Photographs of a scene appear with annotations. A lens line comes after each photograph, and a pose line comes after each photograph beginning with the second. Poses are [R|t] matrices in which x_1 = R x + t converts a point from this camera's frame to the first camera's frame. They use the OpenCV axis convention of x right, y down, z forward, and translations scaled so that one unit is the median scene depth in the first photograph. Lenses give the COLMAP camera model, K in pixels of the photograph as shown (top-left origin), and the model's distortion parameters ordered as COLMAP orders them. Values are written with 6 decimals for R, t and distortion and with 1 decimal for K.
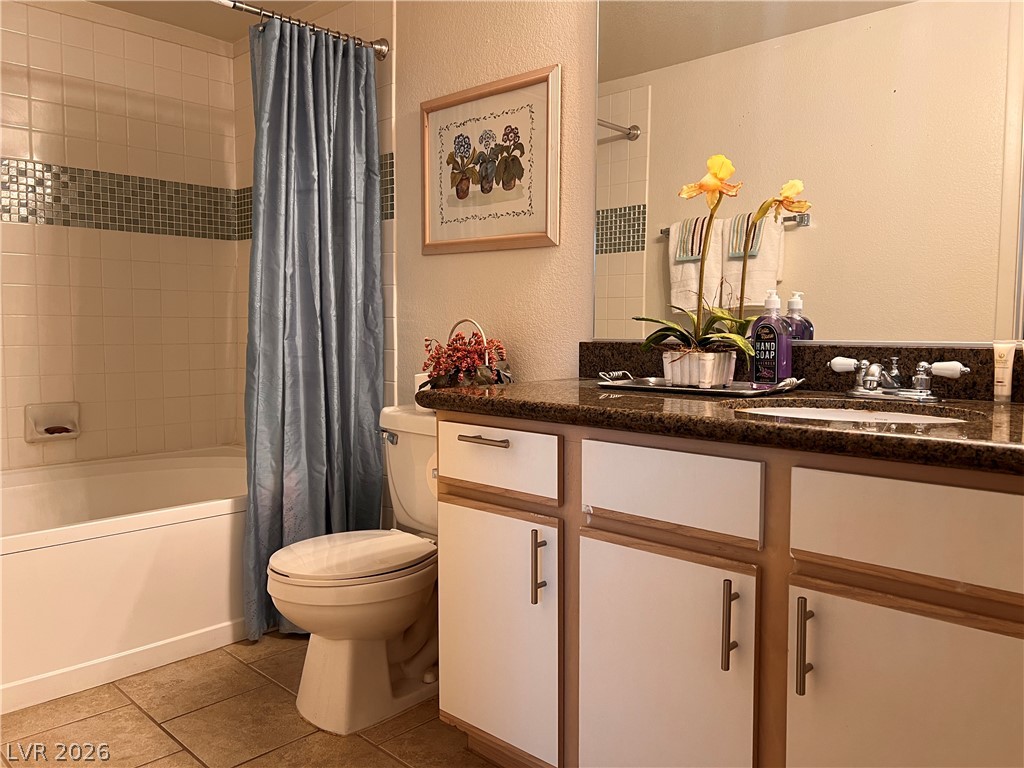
lens RADIAL K [[768.9, 0, 512.0], [0, 768.9, 384.0], [0, 0, 1]] dist [0.062824, -0.087830]
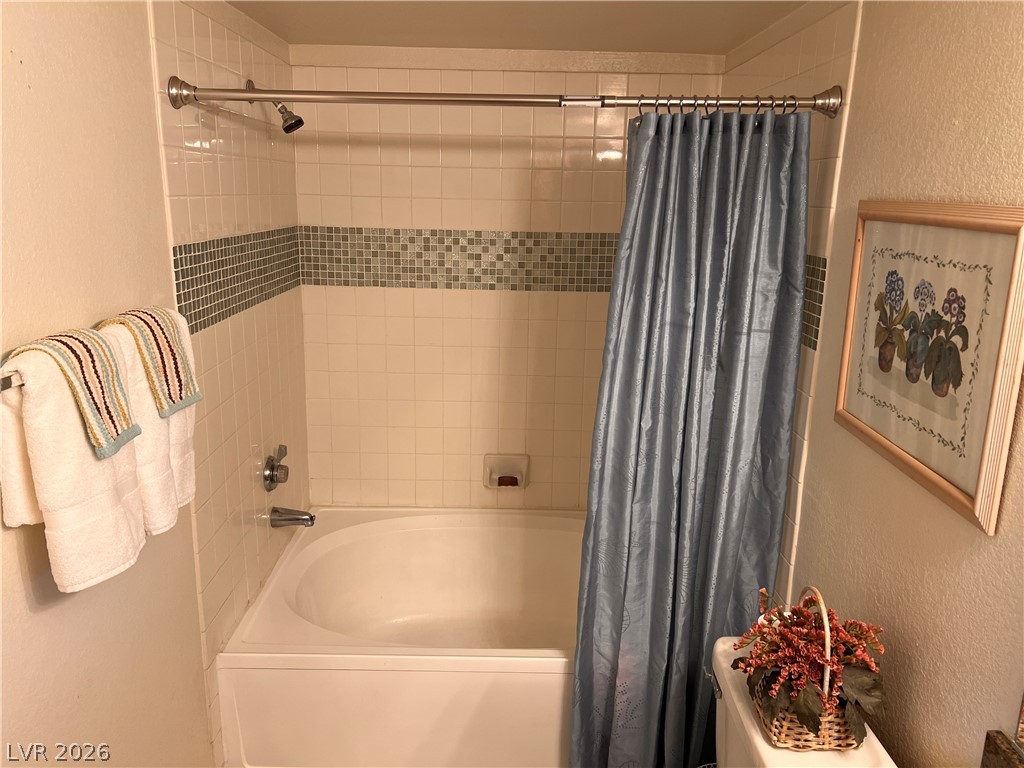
lens RADIAL K [[768.9, 0, 512.0], [0, 768.9, 384.0], [0, 0, 1]] dist [0.062824, -0.087830]
pose [[0.683895, 0.181120, -0.706742, 0.175498], [-0.064951, 0.979964, 0.188289, -0.326813], [0.726684, -0.082866, 0.681956, 0.347005]]
